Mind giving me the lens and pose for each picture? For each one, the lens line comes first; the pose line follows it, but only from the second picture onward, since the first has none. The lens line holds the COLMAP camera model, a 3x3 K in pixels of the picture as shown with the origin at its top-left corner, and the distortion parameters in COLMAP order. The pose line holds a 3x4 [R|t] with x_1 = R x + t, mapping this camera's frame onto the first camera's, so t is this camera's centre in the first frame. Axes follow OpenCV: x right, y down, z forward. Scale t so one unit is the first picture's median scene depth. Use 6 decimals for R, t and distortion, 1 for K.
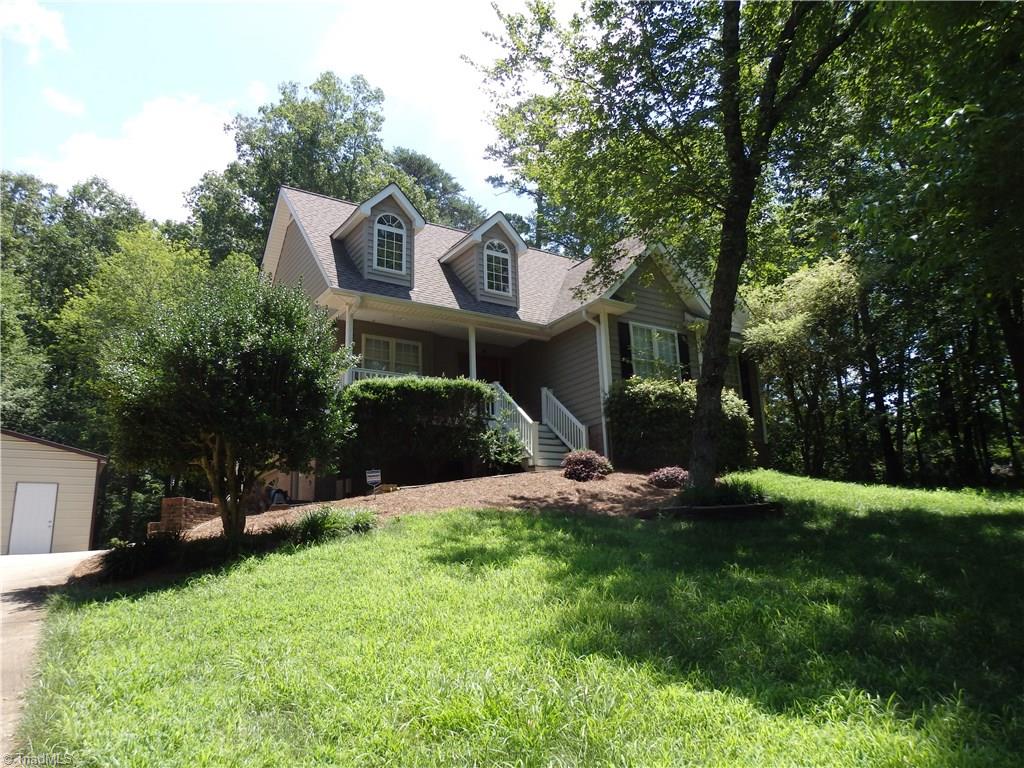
lens RADIAL K [[751.3, 0, 517.7], [0, 751.3, 386.7], [0, 0, 1]] dist [-0.008581, 0.015327]
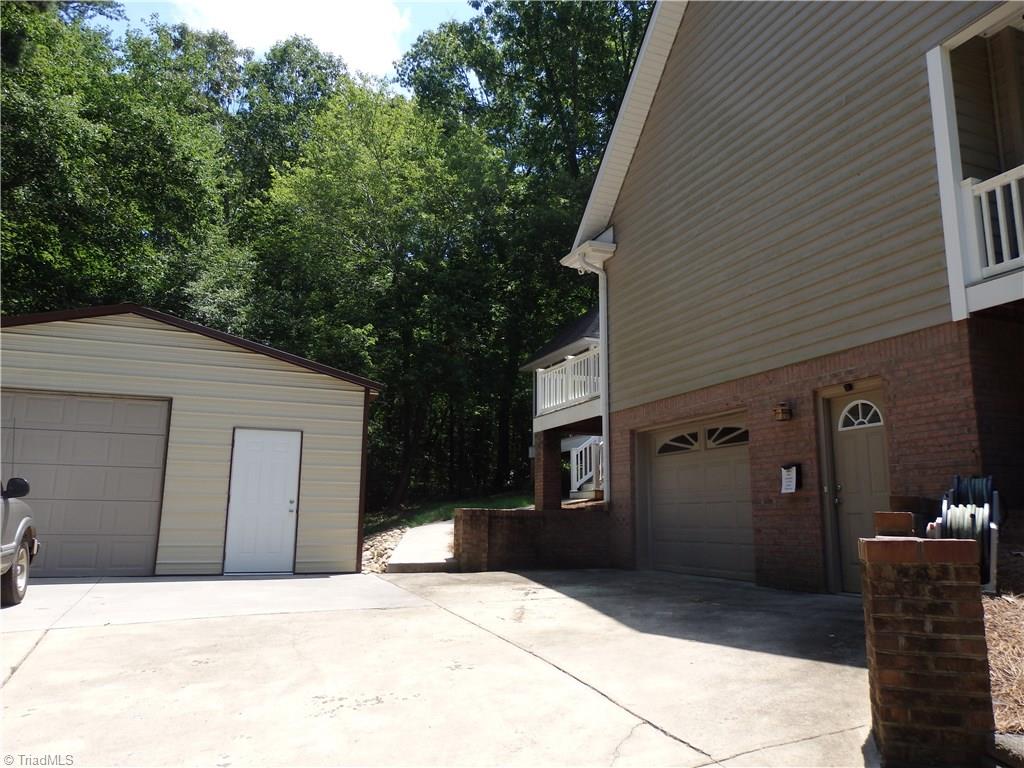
lens RADIAL K [[751.3, 0, 509.0], [0, 751.3, 378.2], [0, 0, 1]] dist [-0.008581, 0.015327]
pose [[0.978863, 0.011123, -0.204213, -0.435561], [0.001783, 0.998018, 0.062903, 0.069808], [0.204508, -0.061938, 0.976903, 0.617032]]
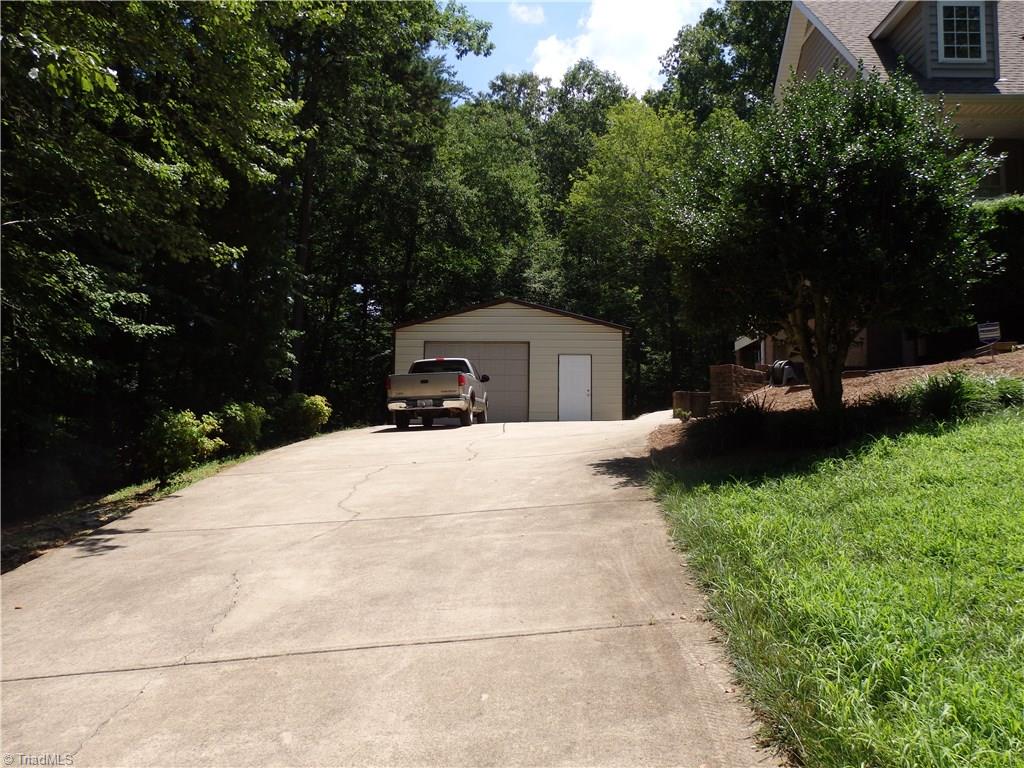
lens RADIAL K [[751.3, 0, 519.9], [0, 751.3, 385.1], [0, 0, 1]] dist [-0.008581, 0.015327]
pose [[0.823261, -0.002285, -0.567658, -0.117972], [0.098464, 0.985409, 0.138832, 0.017832], [0.559058, -0.170189, 0.811474, 0.099789]]
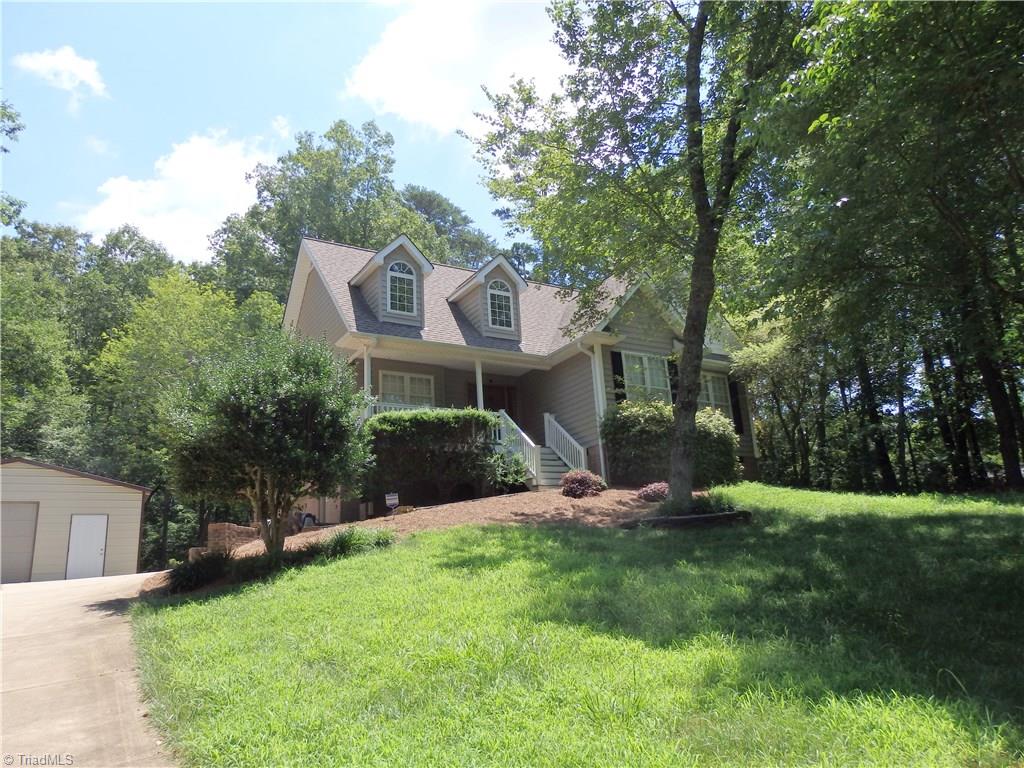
lens RADIAL K [[751.3, 0, 518.5], [0, 751.3, 385.4], [0, 0, 1]] dist [-0.008581, 0.015327]
pose [[0.999141, -0.034101, -0.023535, 0.025454], [0.033443, 0.999054, -0.027785, -0.011773], [0.024460, 0.026974, 0.999337, -0.108729]]
